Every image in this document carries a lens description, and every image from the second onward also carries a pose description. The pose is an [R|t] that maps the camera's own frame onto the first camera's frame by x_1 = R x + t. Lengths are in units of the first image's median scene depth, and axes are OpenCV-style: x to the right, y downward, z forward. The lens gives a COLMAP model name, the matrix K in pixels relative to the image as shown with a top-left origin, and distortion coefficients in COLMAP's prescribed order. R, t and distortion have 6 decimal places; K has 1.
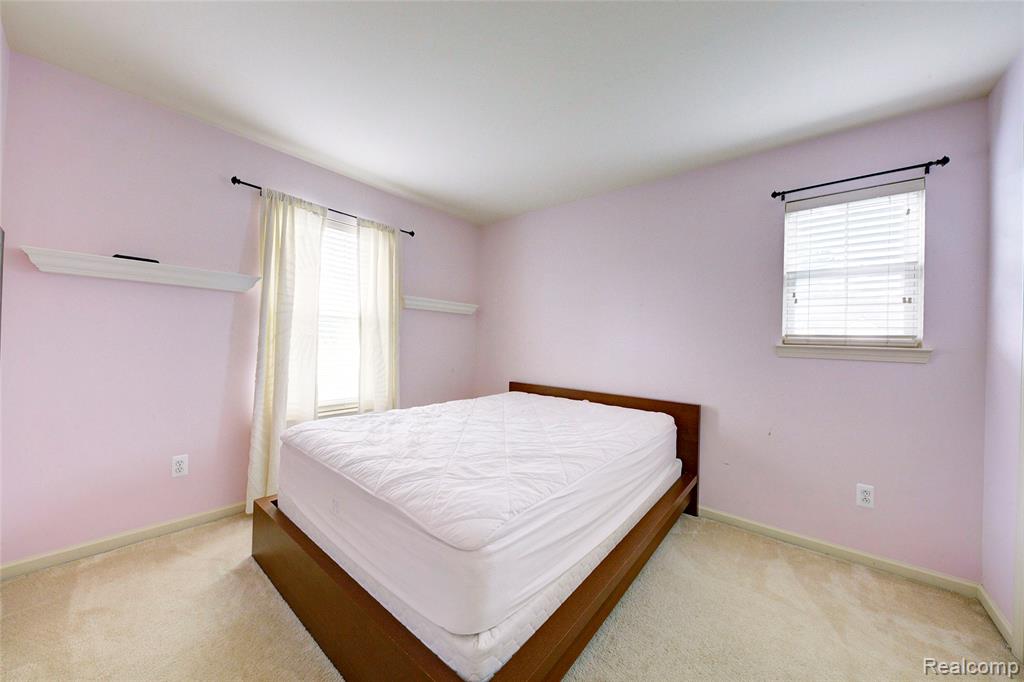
lens RADIAL K [[349.1, 0, 510.9], [0, 349.1, 340.4], [0, 0, 1]] dist [0.002875, -0.003328]
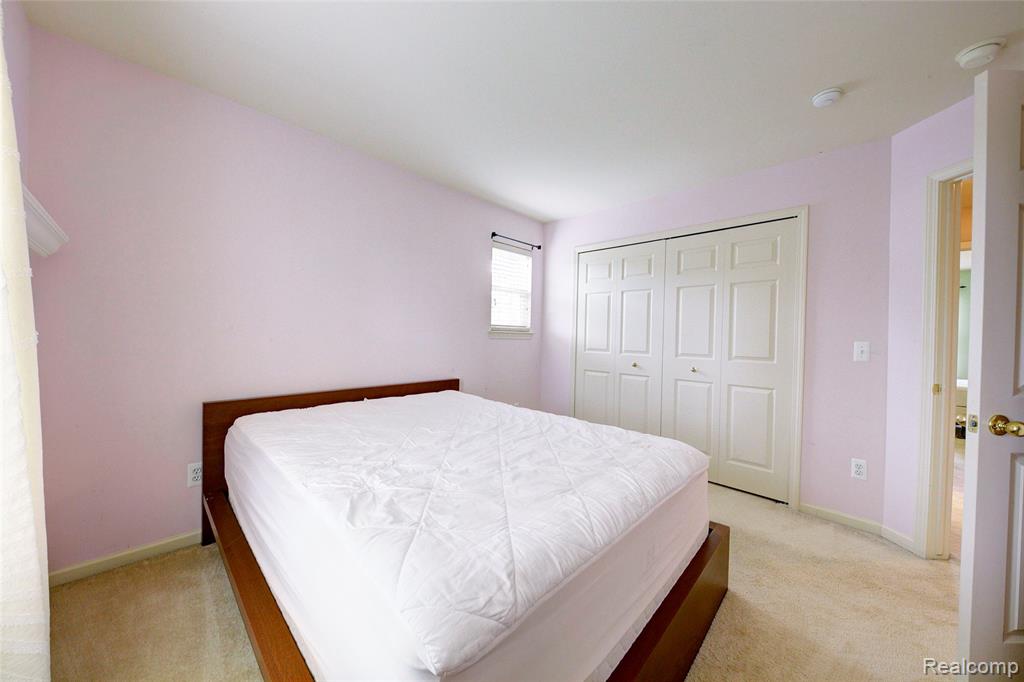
lens RADIAL K [[349.1, 0, 514.7], [0, 349.1, 336.9], [0, 0, 1]] dist [0.002875, -0.003328]
pose [[0.067155, -0.020796, 0.997526, -0.343271], [-0.003884, 0.999770, 0.021105, 0.002470], [-0.997735, -0.005292, 0.067058, 0.348957]]
